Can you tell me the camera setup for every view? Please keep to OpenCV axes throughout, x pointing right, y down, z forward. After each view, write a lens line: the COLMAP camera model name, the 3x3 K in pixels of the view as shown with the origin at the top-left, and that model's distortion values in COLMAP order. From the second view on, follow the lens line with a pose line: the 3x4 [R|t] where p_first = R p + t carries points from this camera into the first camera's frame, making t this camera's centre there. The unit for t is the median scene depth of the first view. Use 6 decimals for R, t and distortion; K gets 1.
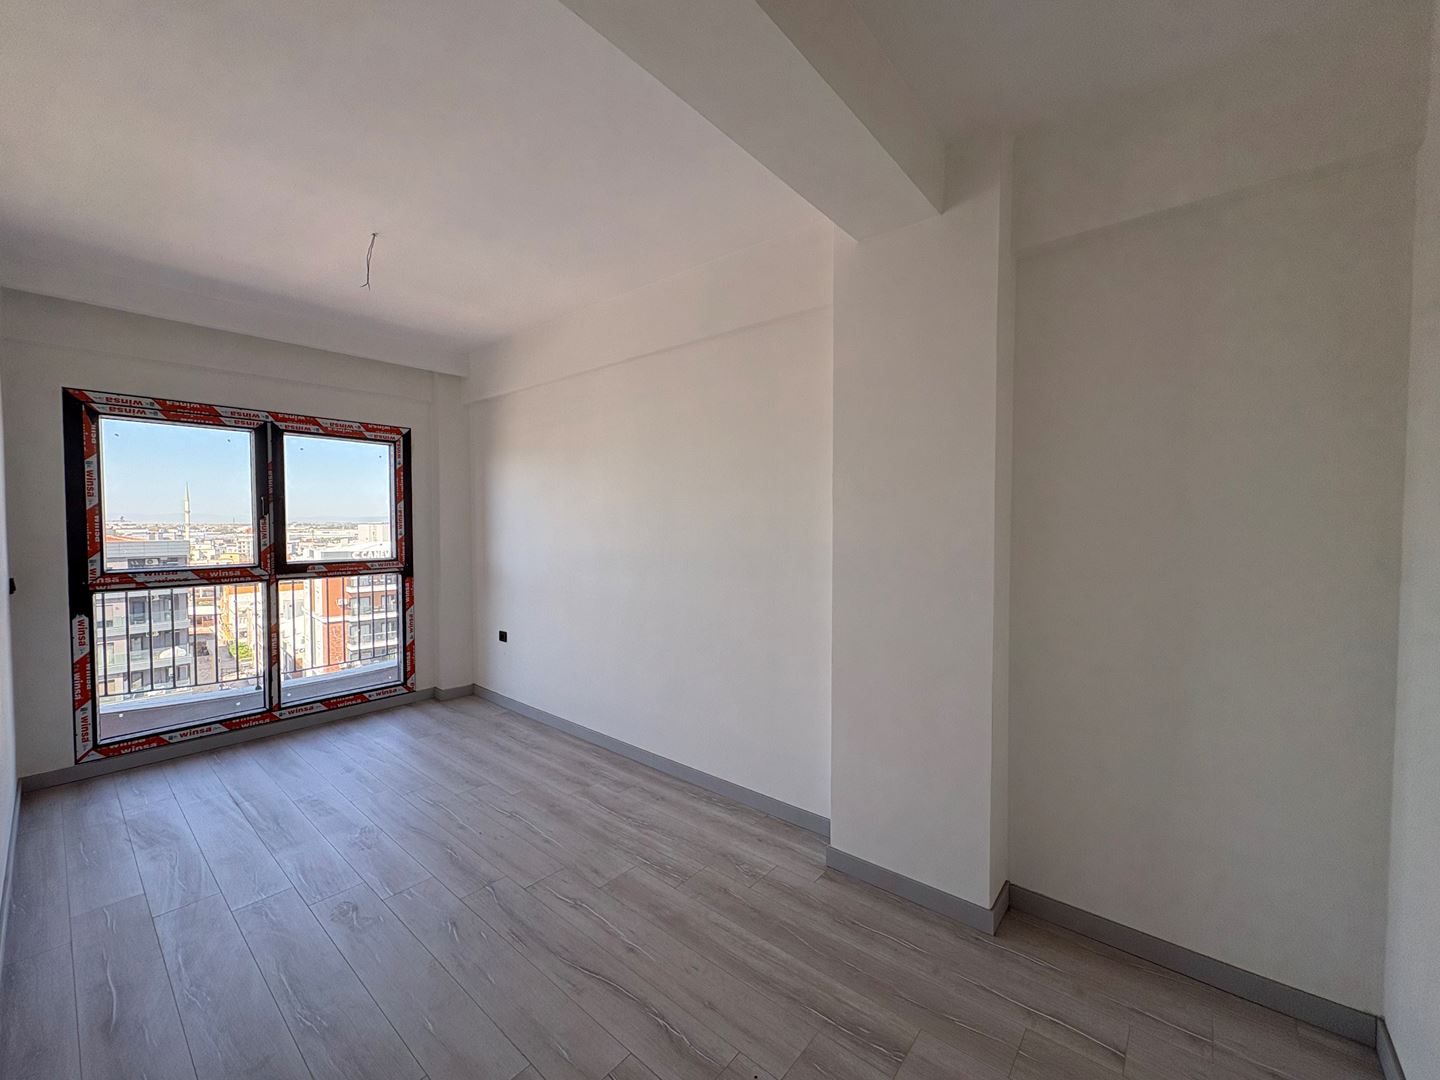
lens RADIAL K [[568.4, 0, 718.5], [0, 568.4, 540.8], [0, 0, 1]] dist [0.000287, -0.000438]
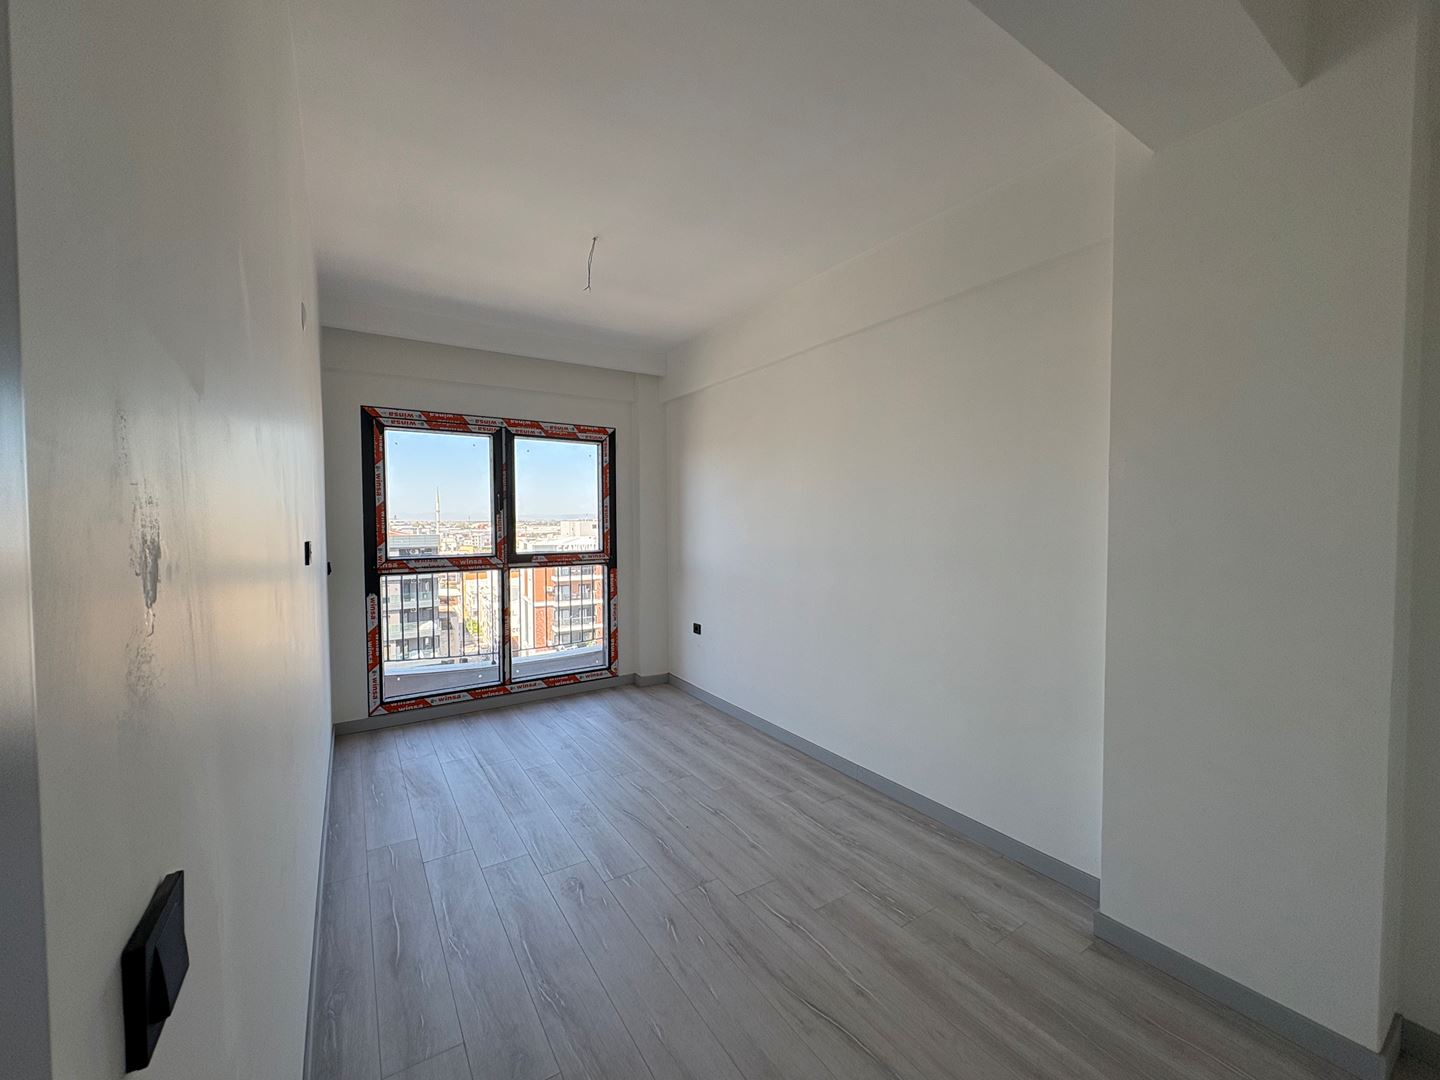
lens RADIAL K [[568.4, 0, 720.7], [0, 568.4, 541.9], [0, 0, 1]] dist [0.000287, -0.000438]
pose [[0.958349, 0.008463, -0.285474, -0.066052], [-0.006190, 0.999942, 0.008864, 0.004679], [0.285532, -0.006727, 0.958345, 0.052021]]
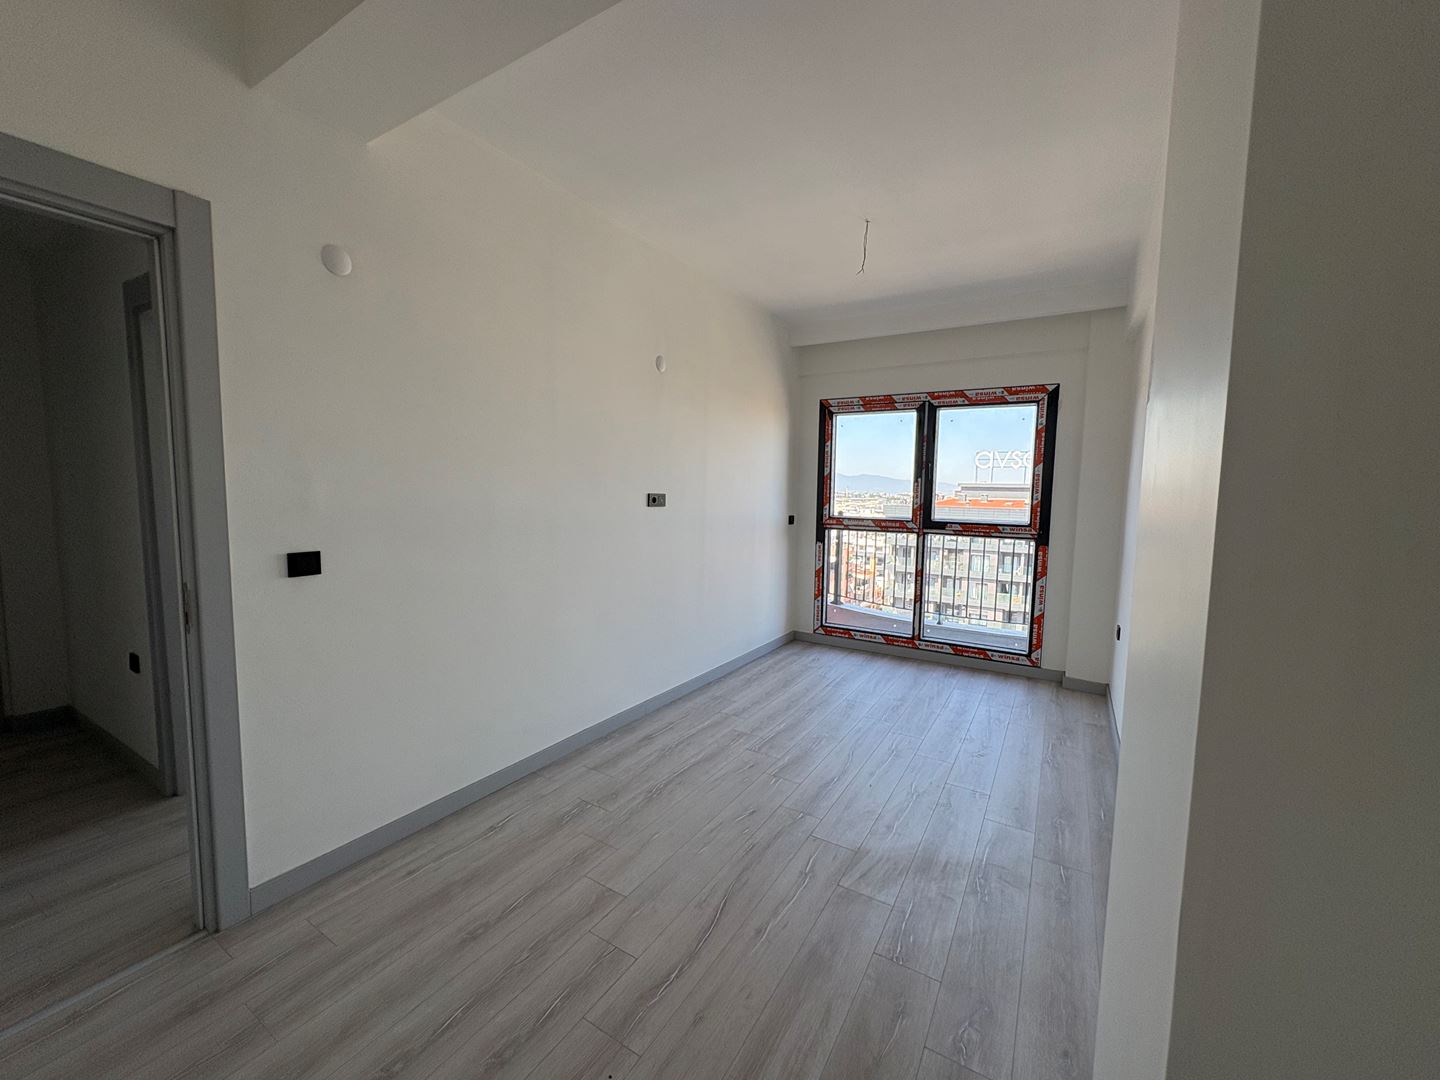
lens RADIAL K [[568.4, 0, 713.1], [0, 568.4, 538.2], [0, 0, 1]] dist [0.000287, -0.000438]
pose [[0.155210, 0.090321, -0.983744, 0.394917], [-0.050341, 0.995241, 0.083434, 0.001467], [0.986598, 0.036573, 0.159018, 0.428849]]
